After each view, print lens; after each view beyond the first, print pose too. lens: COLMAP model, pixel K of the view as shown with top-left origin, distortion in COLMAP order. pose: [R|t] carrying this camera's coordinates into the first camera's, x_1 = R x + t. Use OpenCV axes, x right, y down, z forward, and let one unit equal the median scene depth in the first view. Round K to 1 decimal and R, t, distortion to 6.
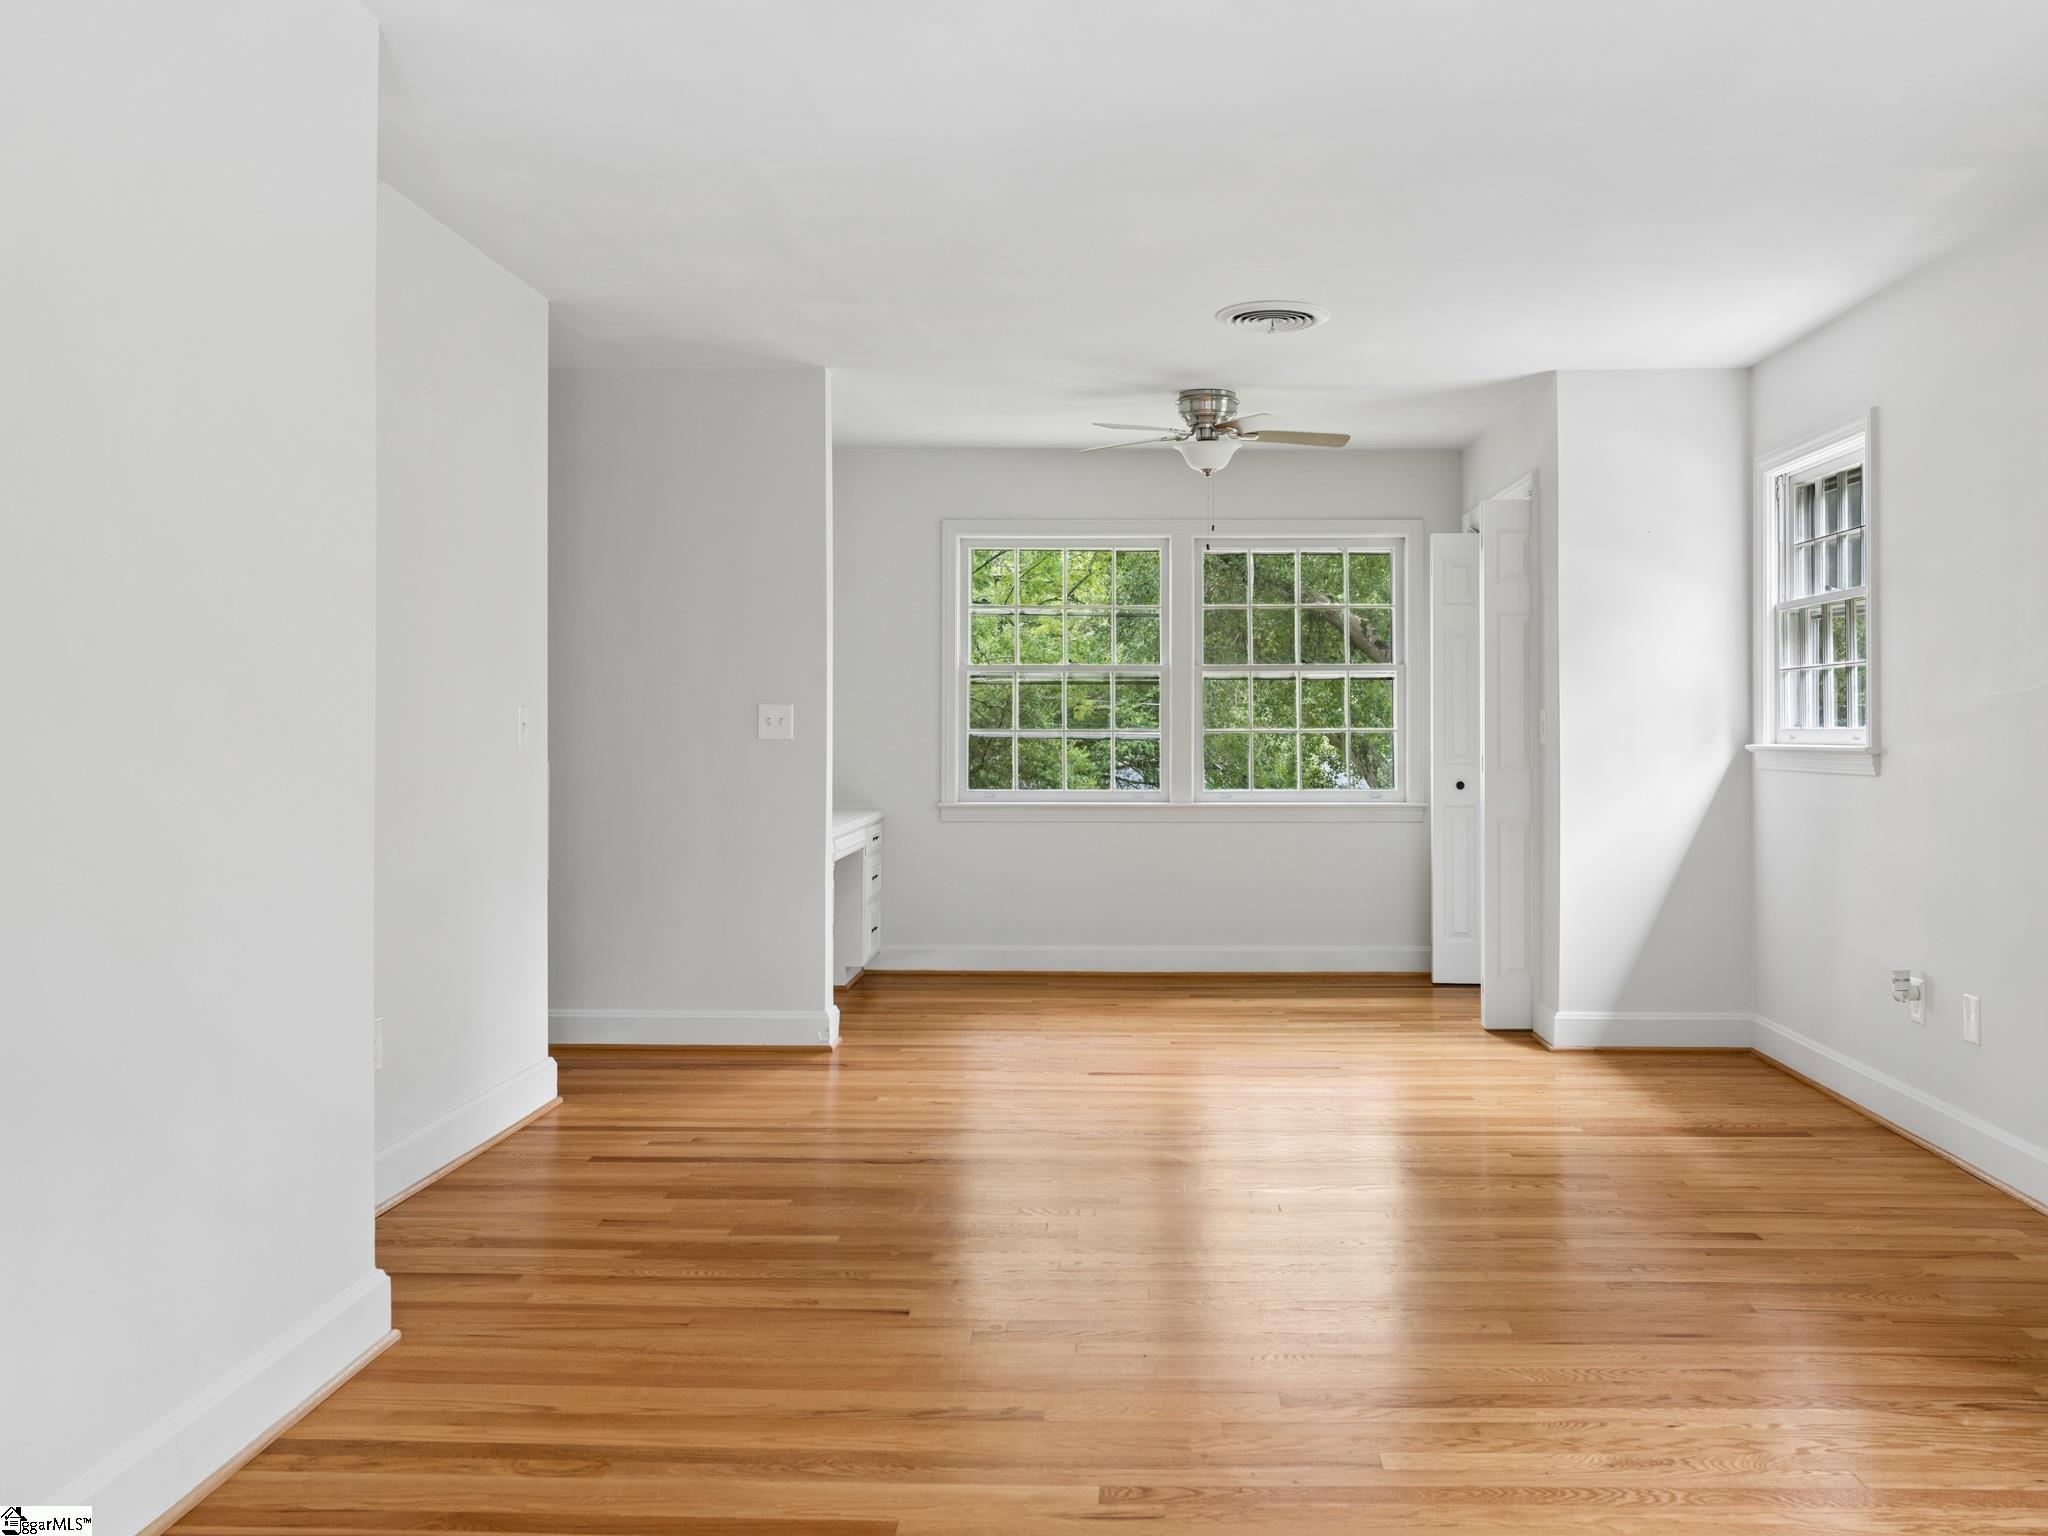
lens RADIAL K [[1730.1, 0, 1024.0], [0, 1730.1, 768.0], [0, 0, 1]] dist [-0.004004, -0.004060]
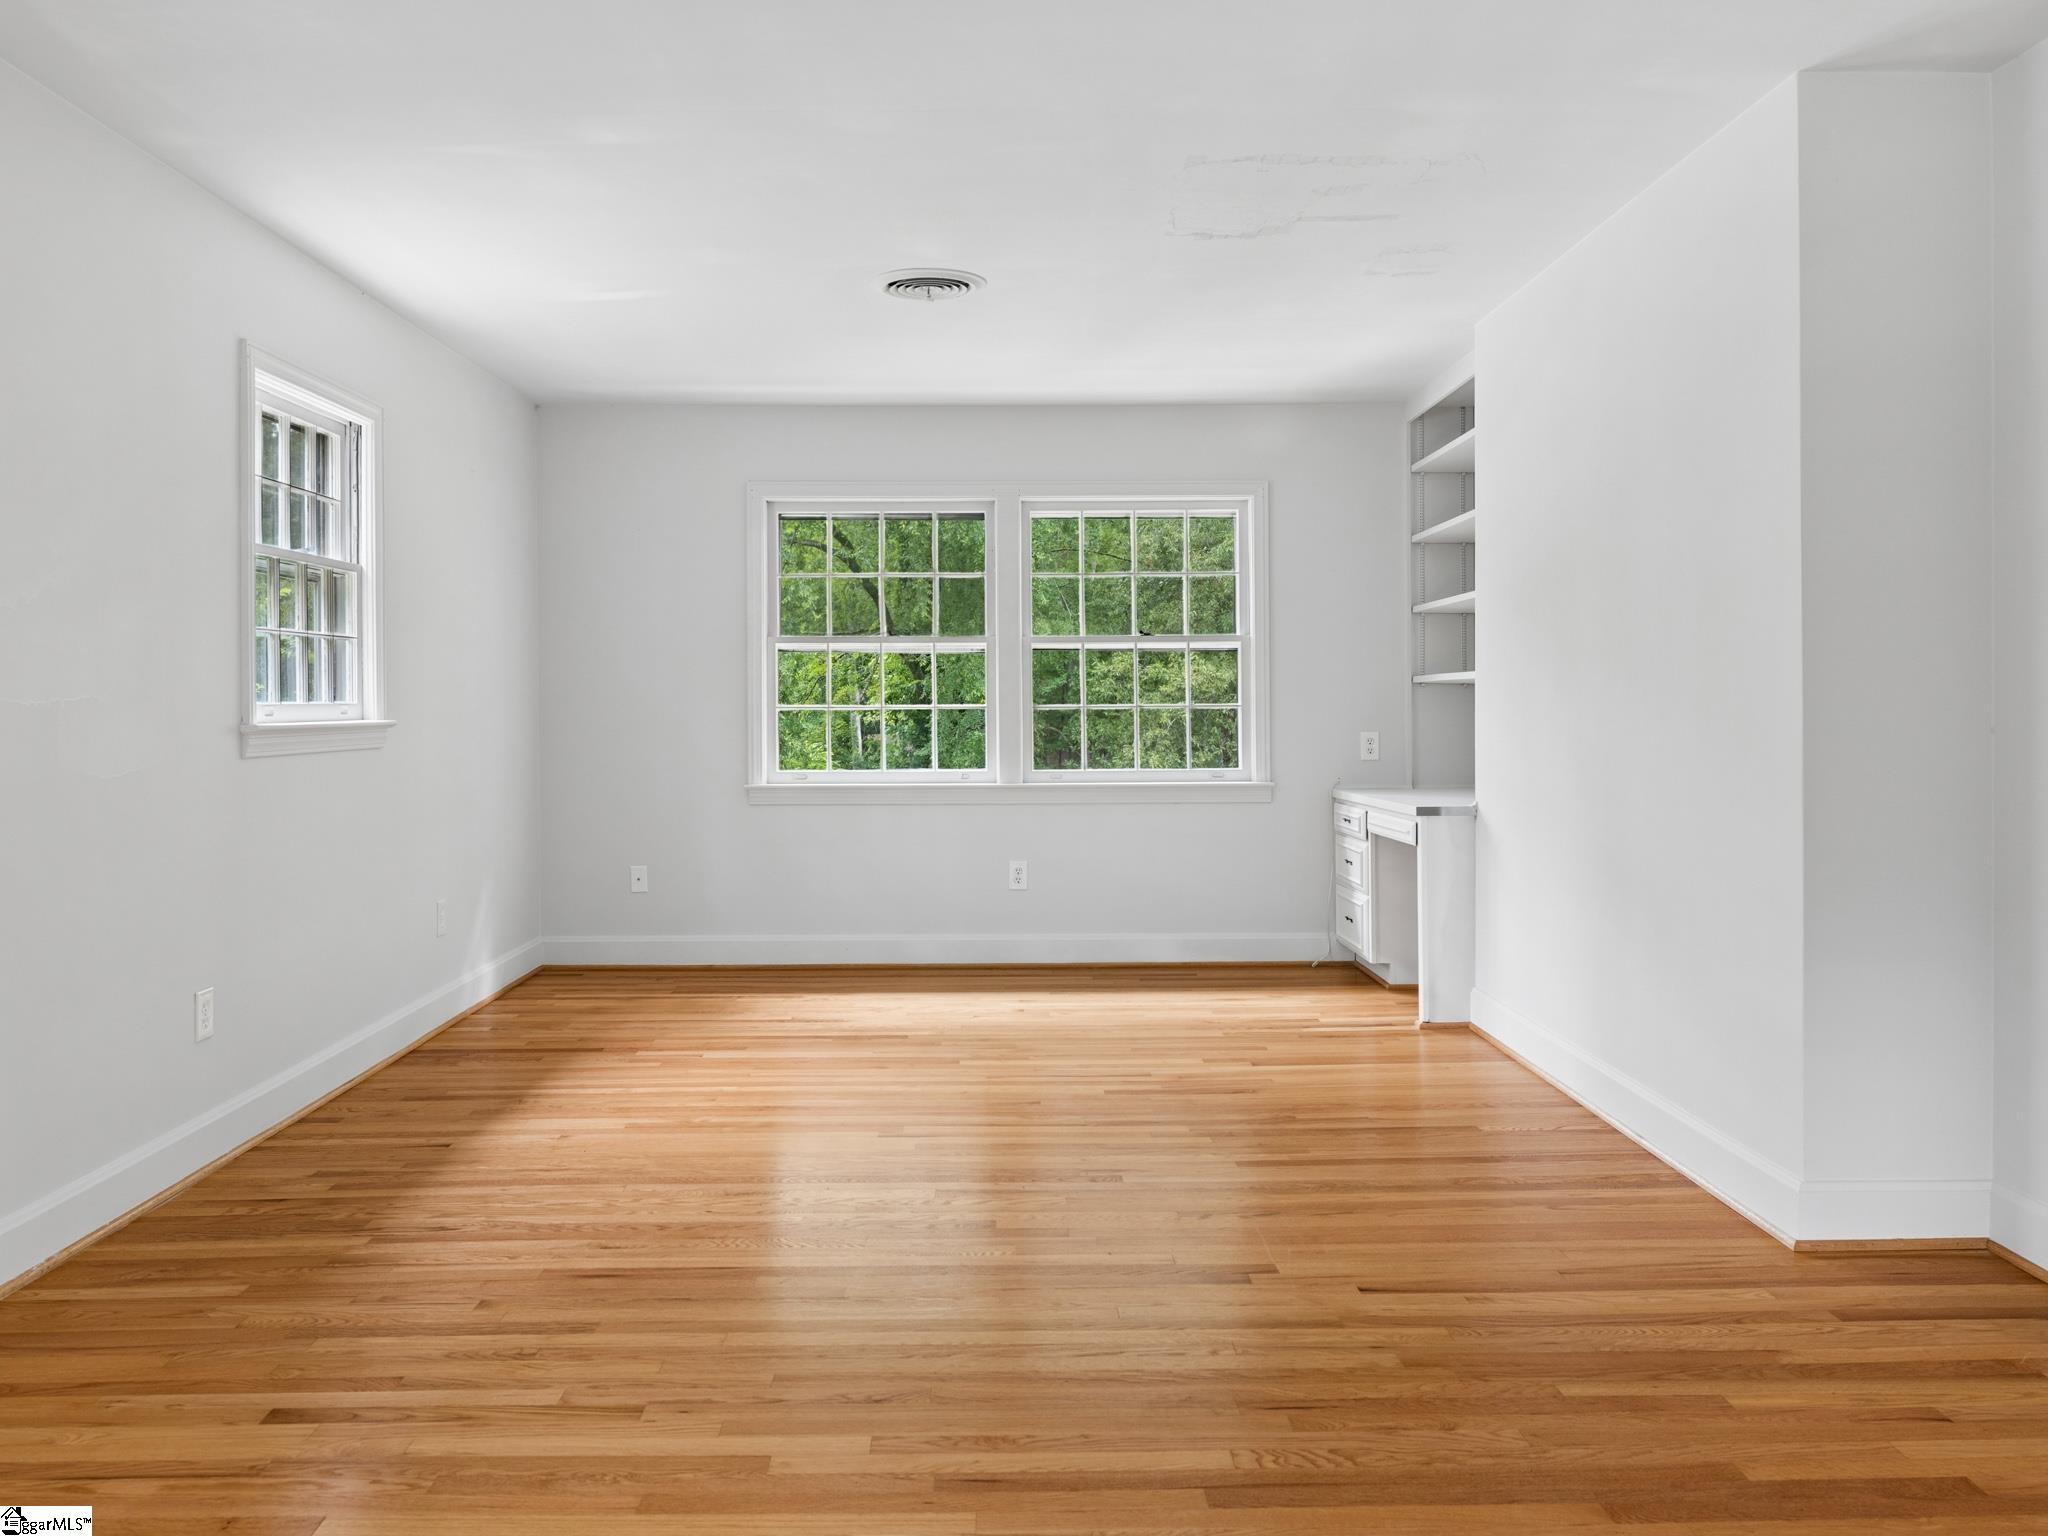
lens RADIAL K [[1730.1, 0, 1024.0], [0, 1730.1, 768.0], [0, 0, 1]] dist [-0.004004, -0.004060]
pose [[-0.996200, 0.003941, -0.087008, 0.205033], [-0.001578, 0.997995, 0.063278, -0.038855], [0.087083, 0.063175, -0.994196, 1.935525]]
